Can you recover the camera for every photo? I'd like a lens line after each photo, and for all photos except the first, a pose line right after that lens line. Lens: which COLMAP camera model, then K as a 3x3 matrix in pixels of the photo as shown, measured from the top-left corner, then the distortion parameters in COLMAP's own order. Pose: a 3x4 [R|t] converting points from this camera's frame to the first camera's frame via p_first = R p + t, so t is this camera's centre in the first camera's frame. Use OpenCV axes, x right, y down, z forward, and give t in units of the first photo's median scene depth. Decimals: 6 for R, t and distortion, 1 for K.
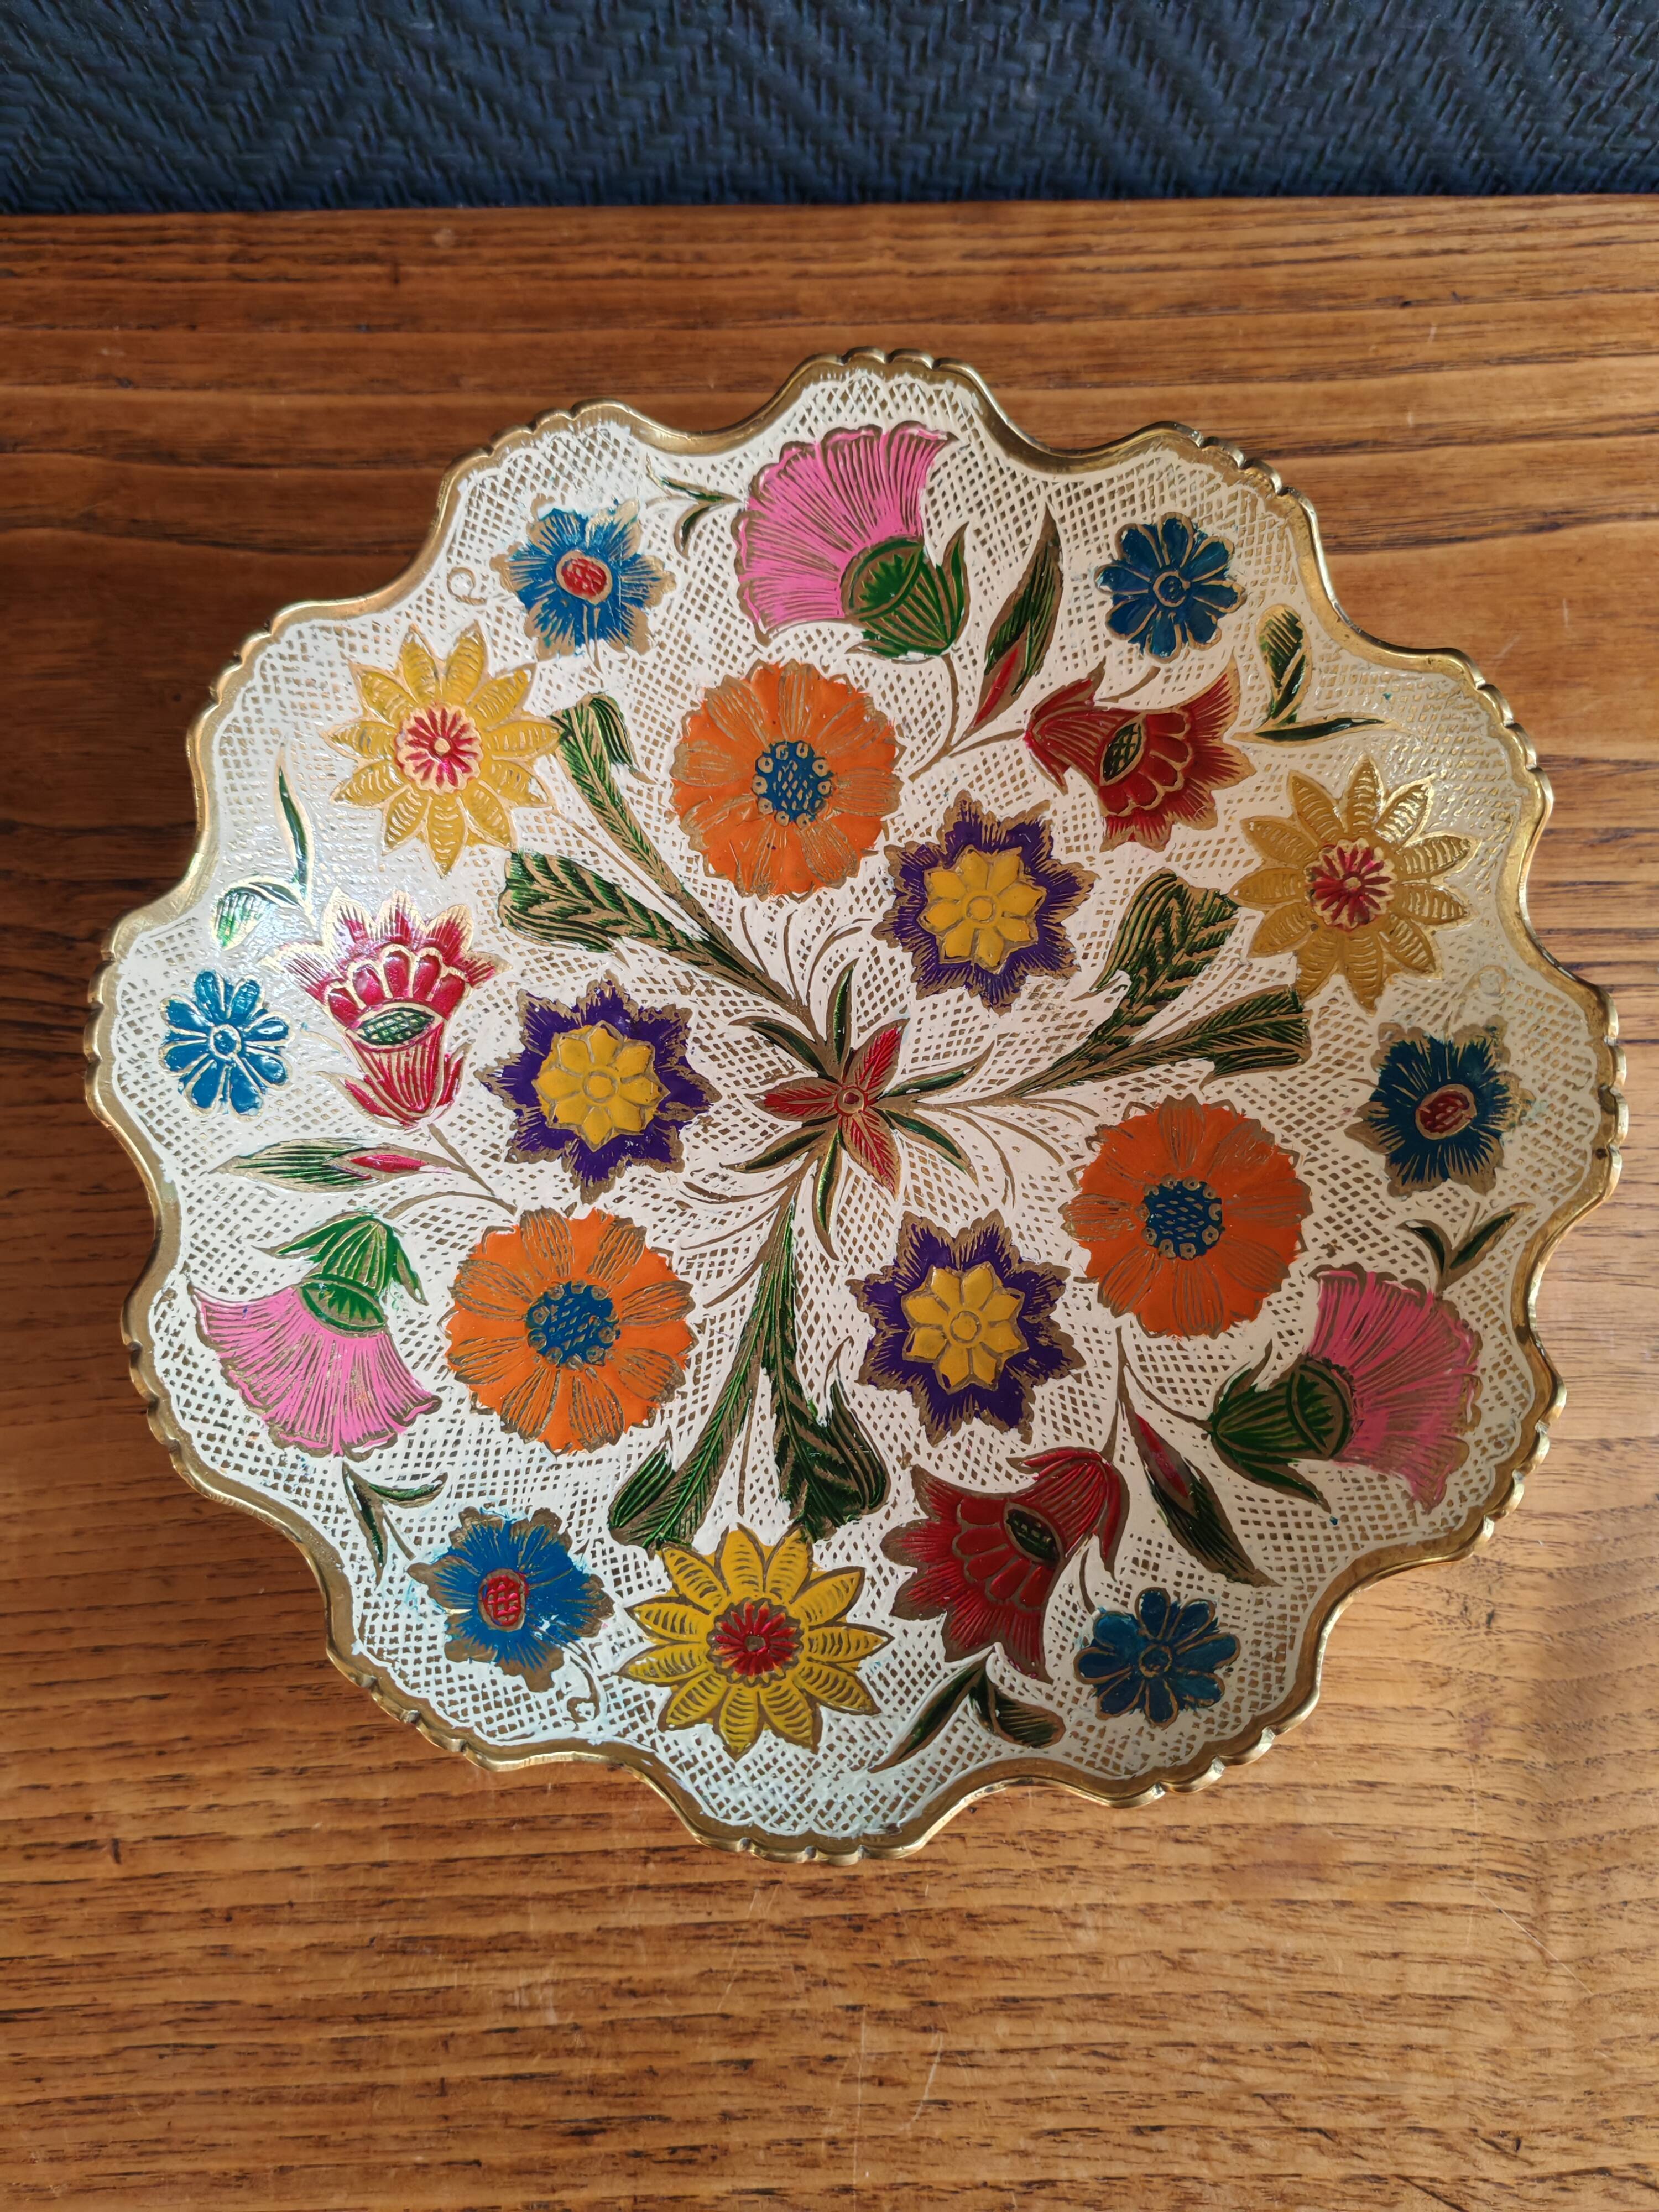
lens RADIAL K [[1490.4, 0, 869.0], [0, 1490.4, 1174.0], [0, 0, 1]] dist [0.000676, 0.008829]
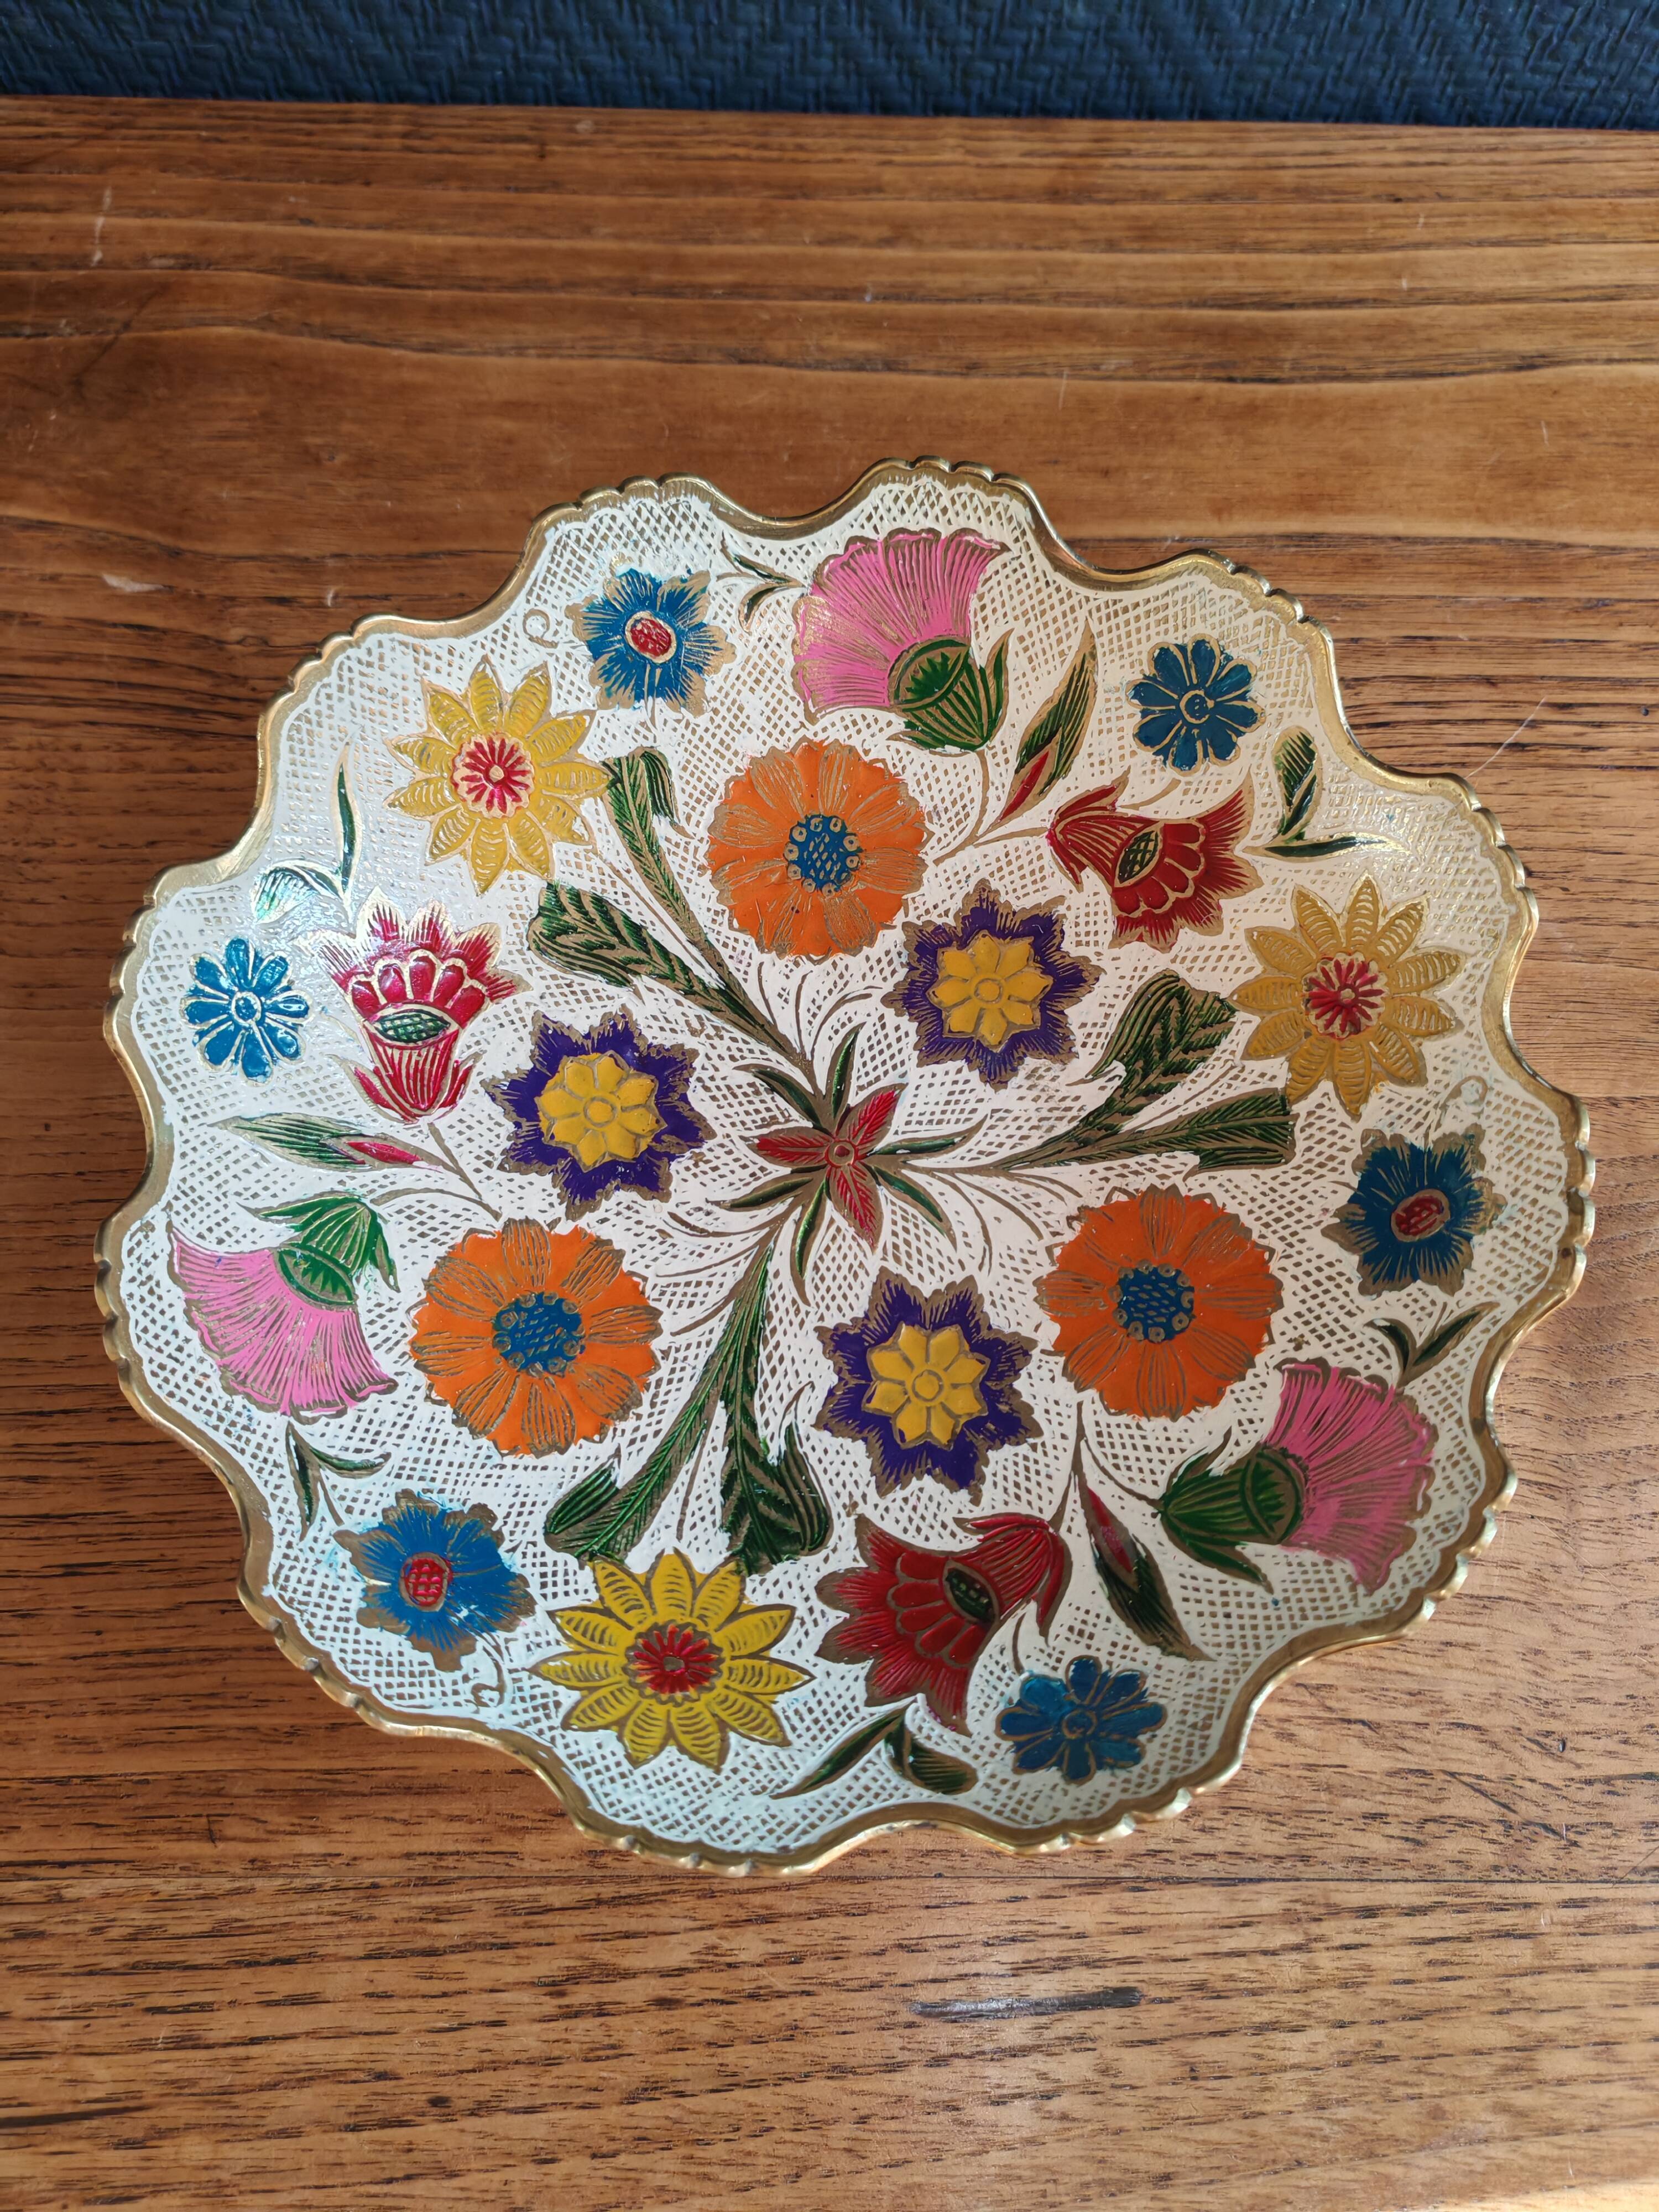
lens RADIAL K [[1490.4, 0, 869.0], [0, 1490.4, 1174.0], [0, 0, 1]] dist [0.000676, 0.008829]
pose [[0.993179, 0.114502, -0.022016, 0.033036], [-0.116445, 0.983731, -0.136800, 0.109940], [0.005994, 0.138430, 0.990354, -0.009099]]
